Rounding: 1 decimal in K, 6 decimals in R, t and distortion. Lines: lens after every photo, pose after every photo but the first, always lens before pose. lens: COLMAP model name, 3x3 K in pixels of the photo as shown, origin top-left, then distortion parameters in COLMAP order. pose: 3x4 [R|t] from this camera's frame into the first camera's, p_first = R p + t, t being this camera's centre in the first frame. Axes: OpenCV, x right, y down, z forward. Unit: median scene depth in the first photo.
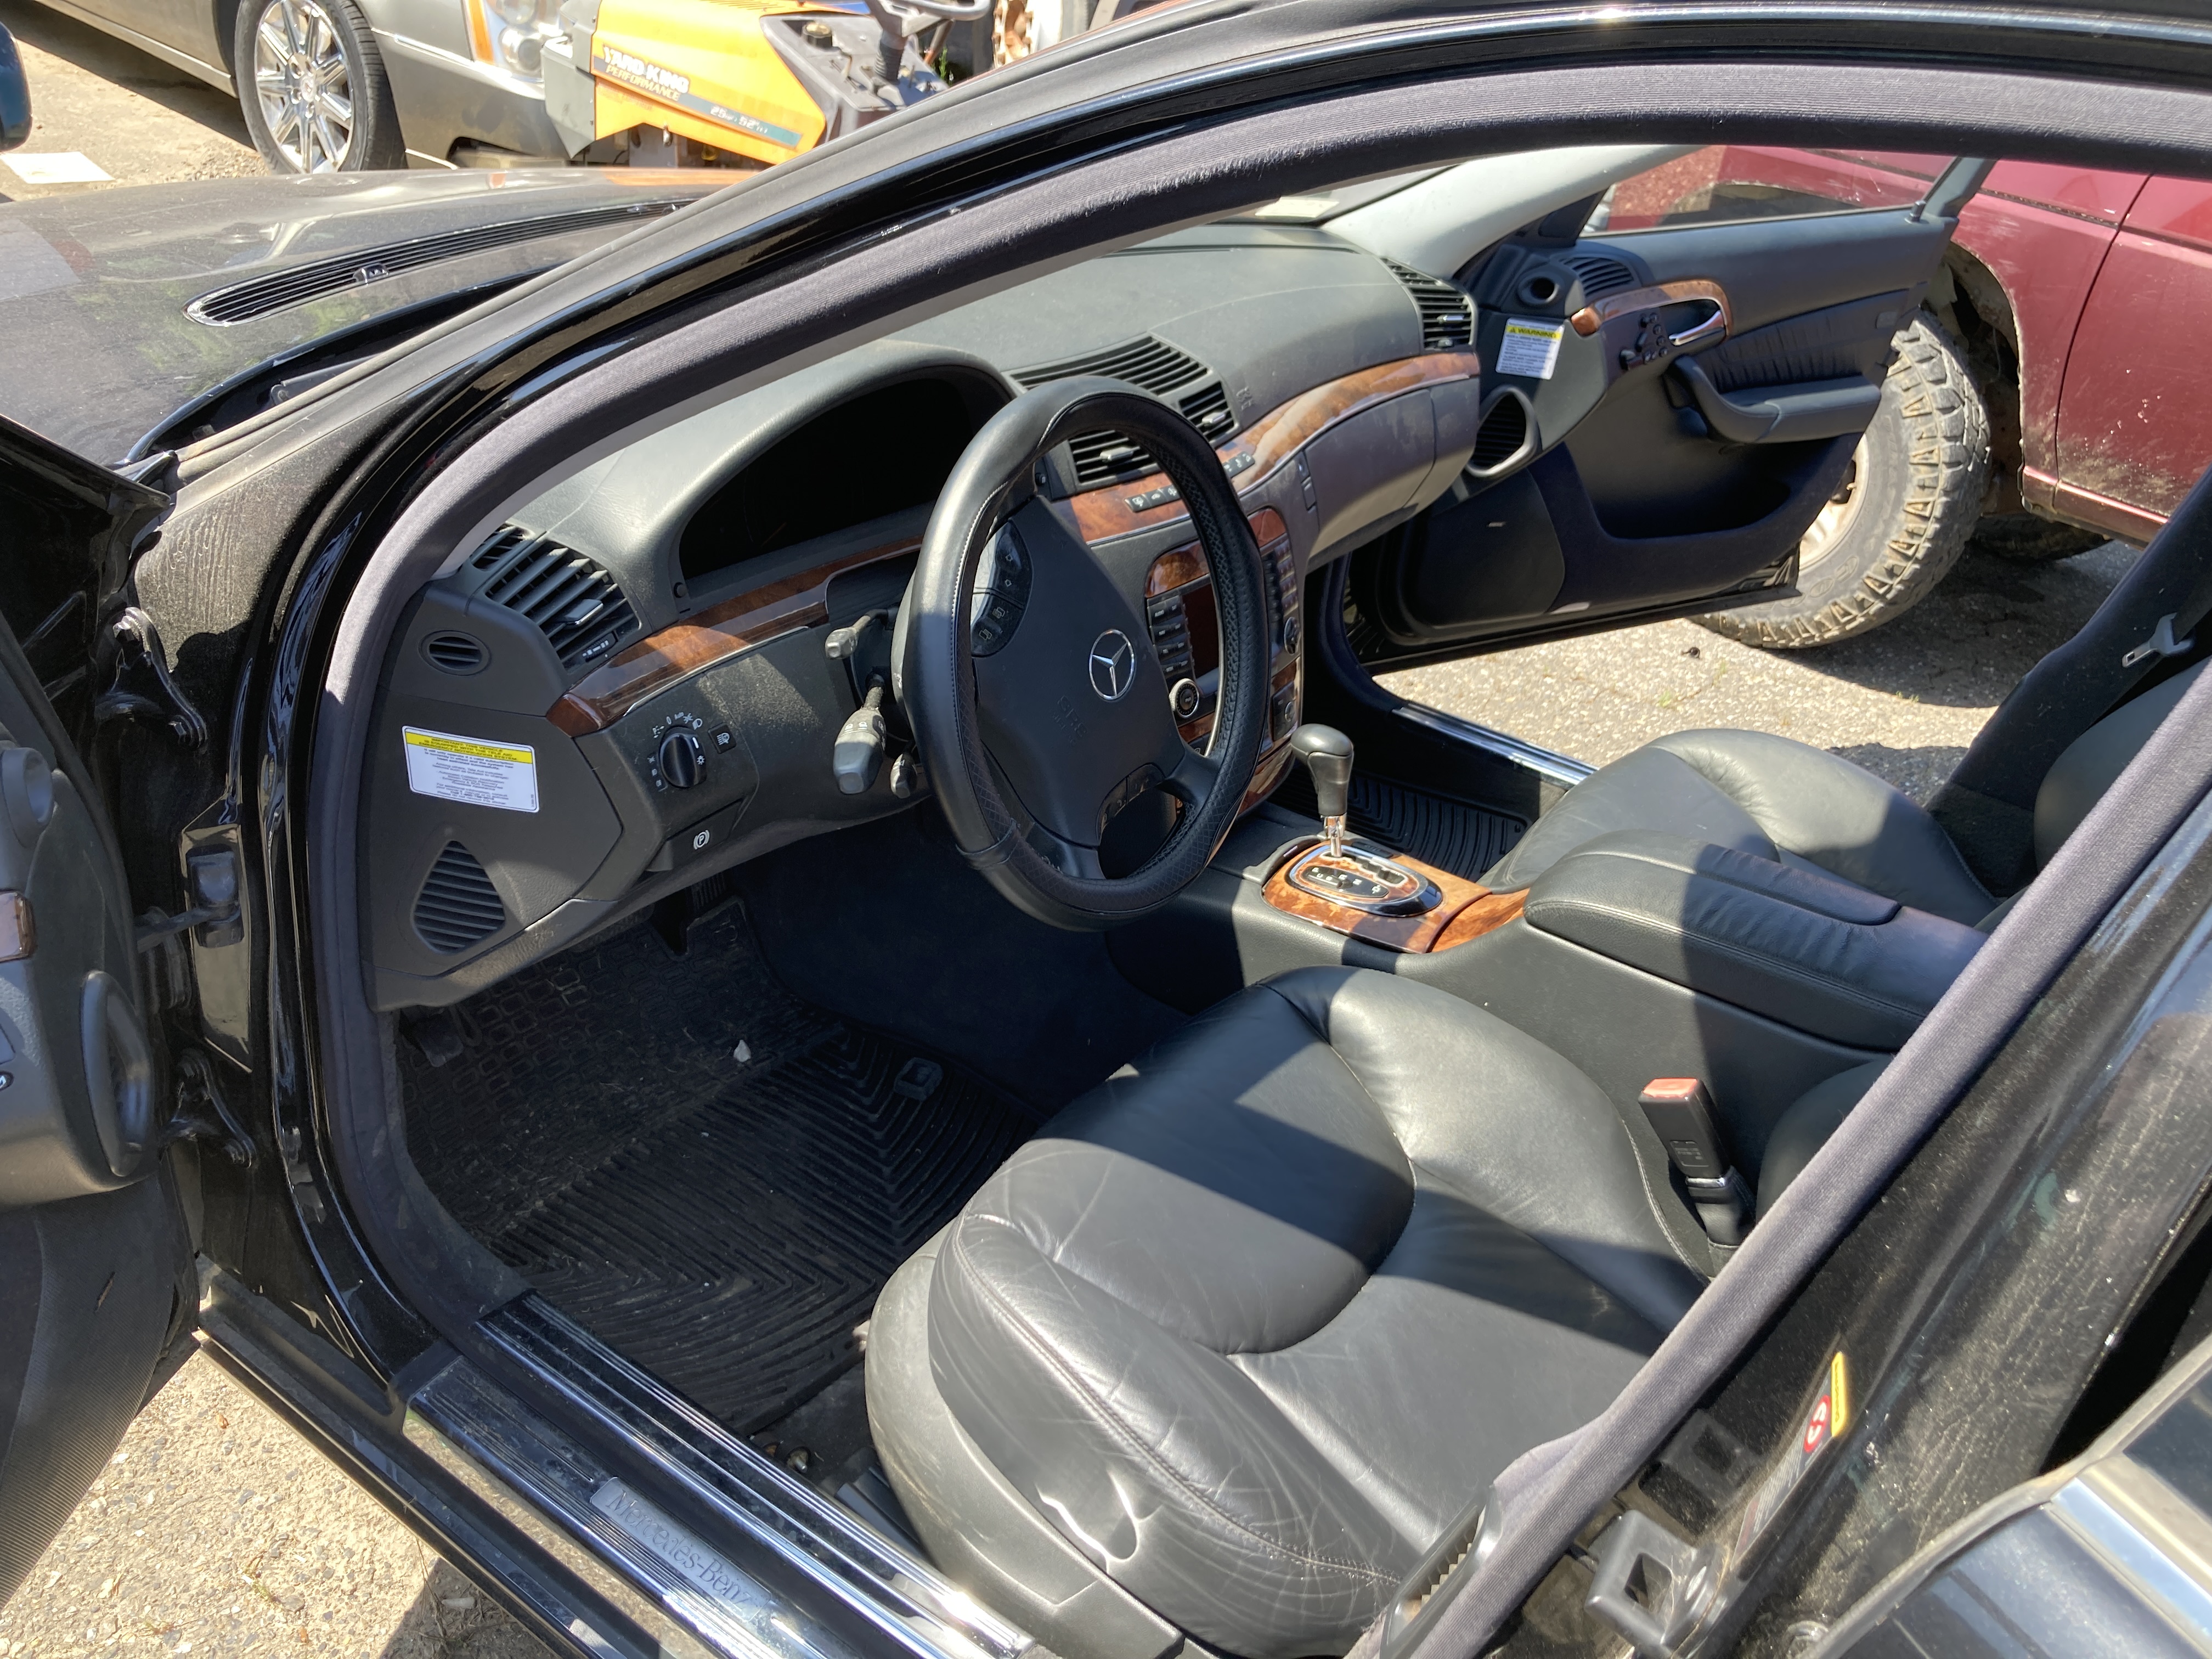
lens RADIAL K [[1890.9, 0, 1106.0], [0, 1890.9, 829.5], [0, 0, 1]] dist [0.001869, -0.013201]
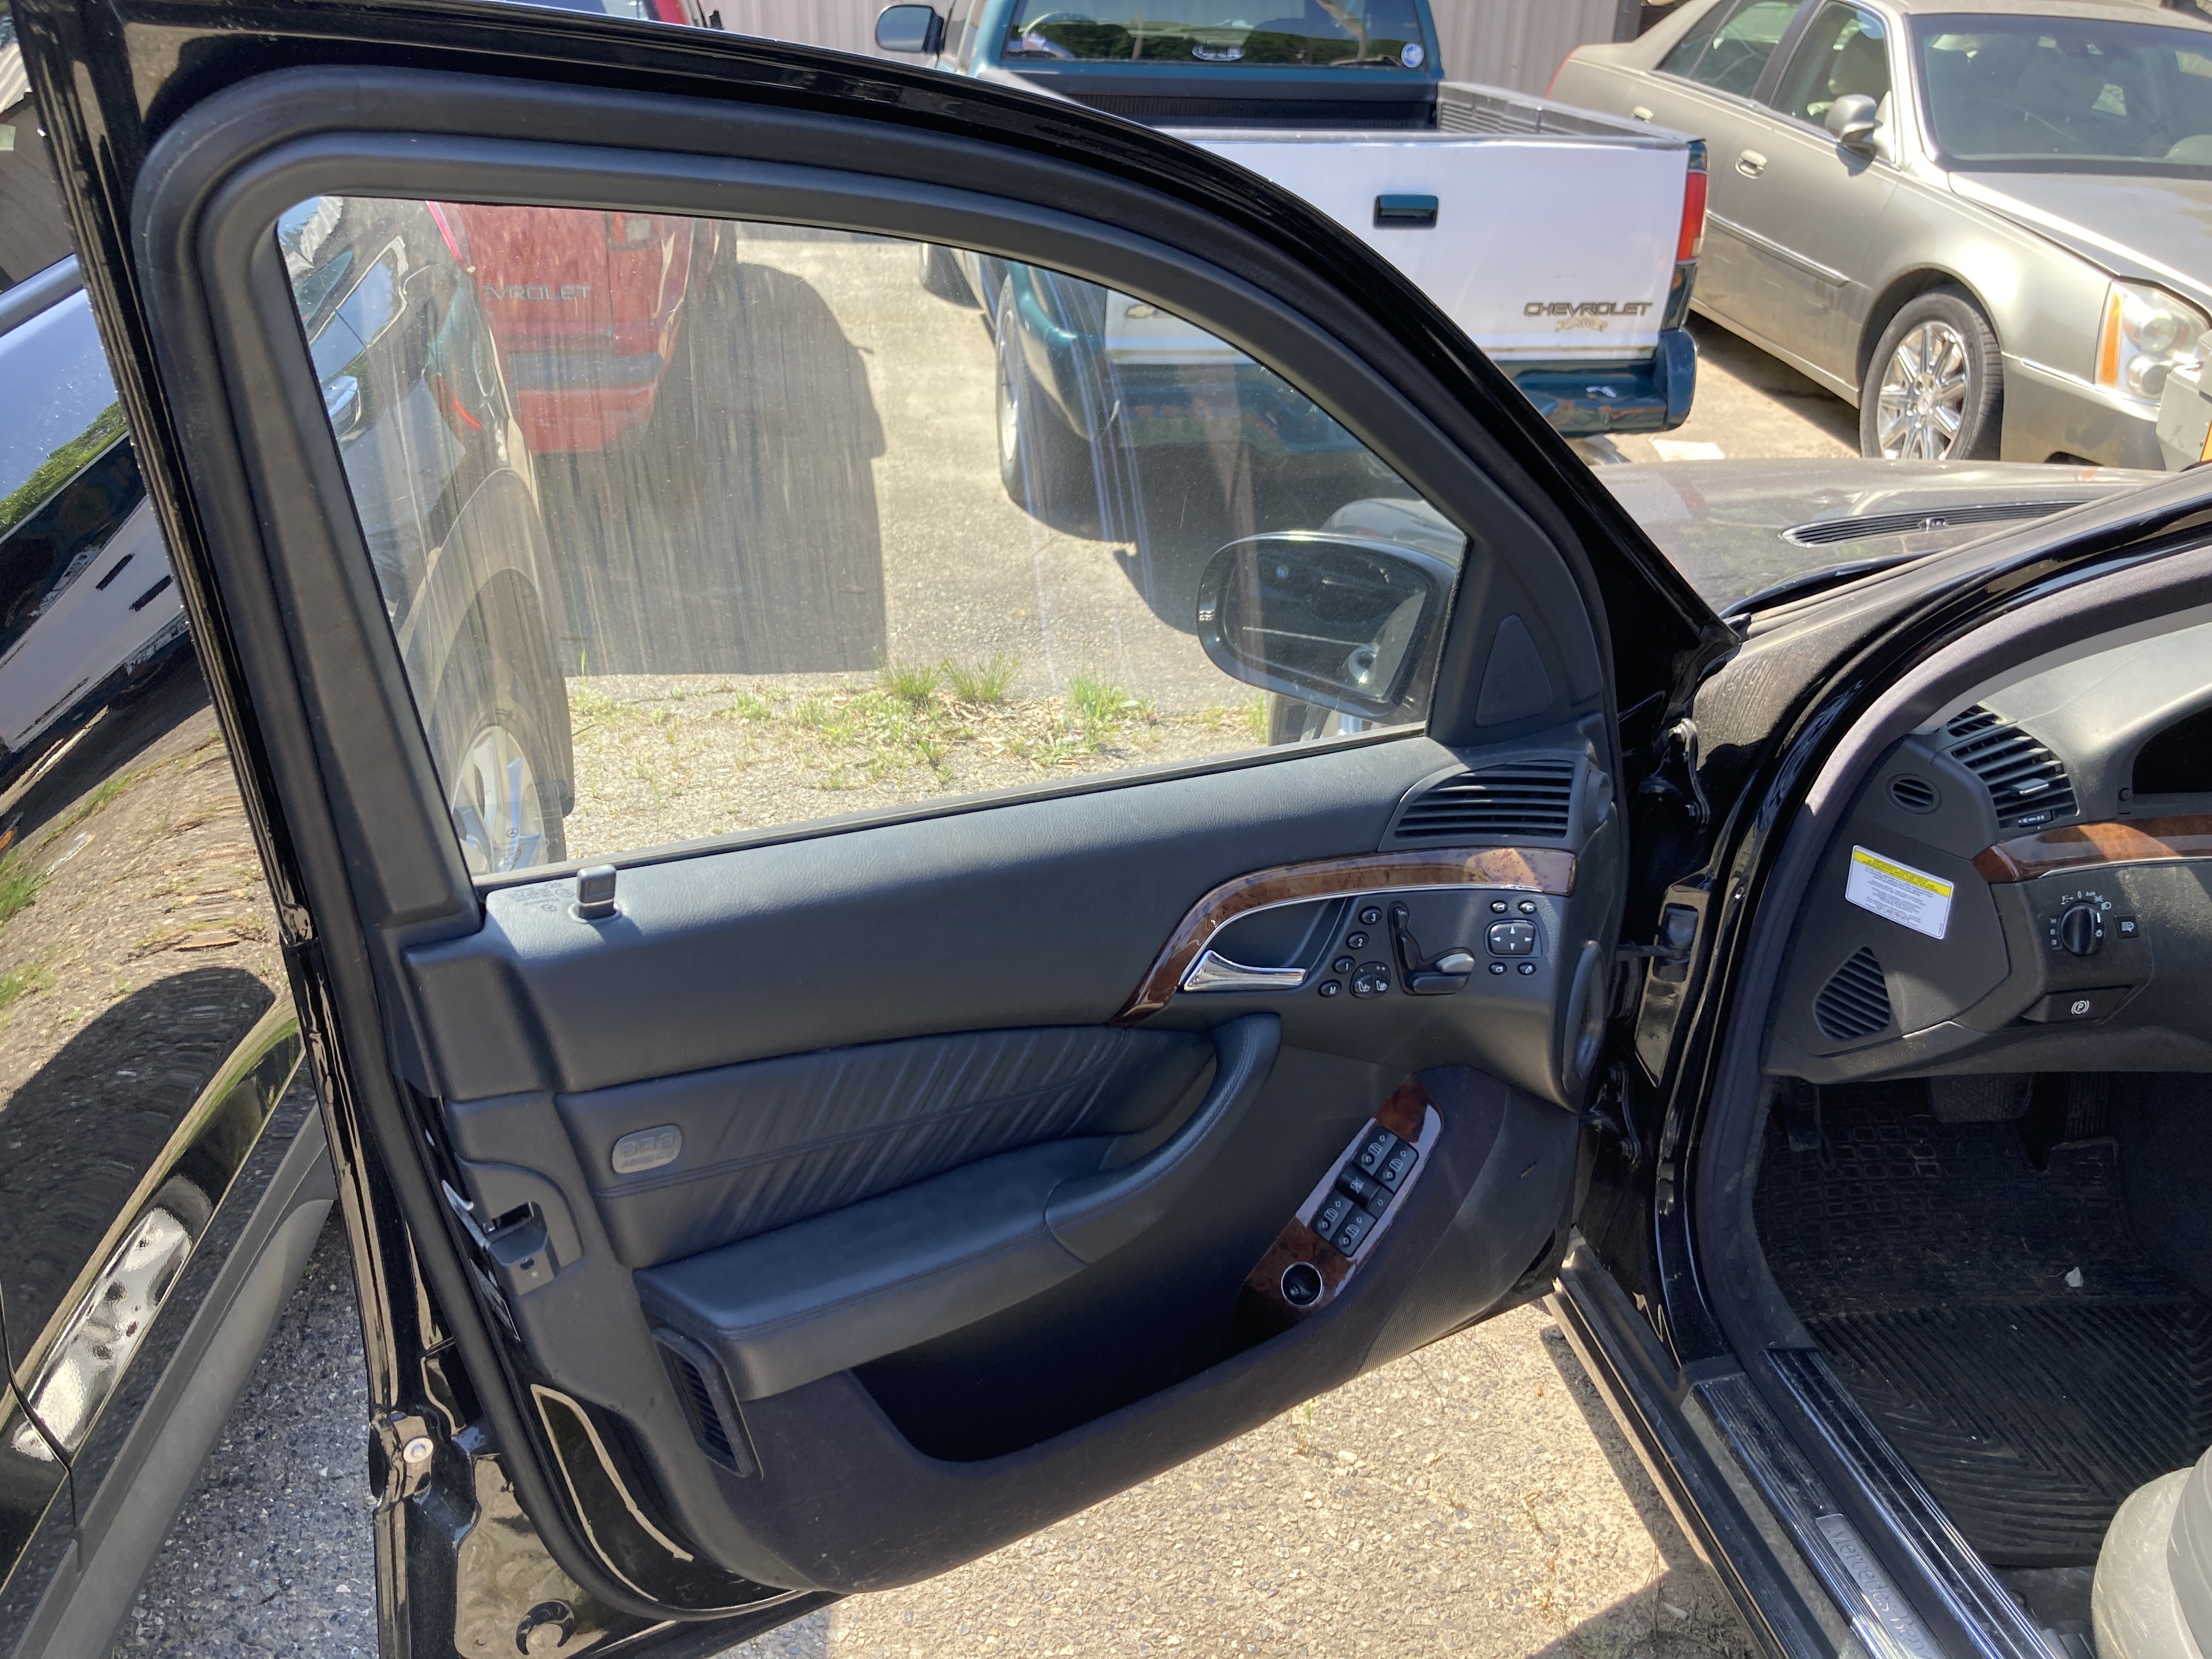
lens RADIAL K [[1845.4, 0, 1106.0], [0, 1845.4, 829.5], [0, 0, 1]] dist [0.028477, -0.025544]
pose [[0.708569, 0.208917, -0.674005, 0.105272], [-0.308690, 0.950694, -0.029839, 0.122273], [0.634539, 0.229202, 0.738124, -0.233200]]
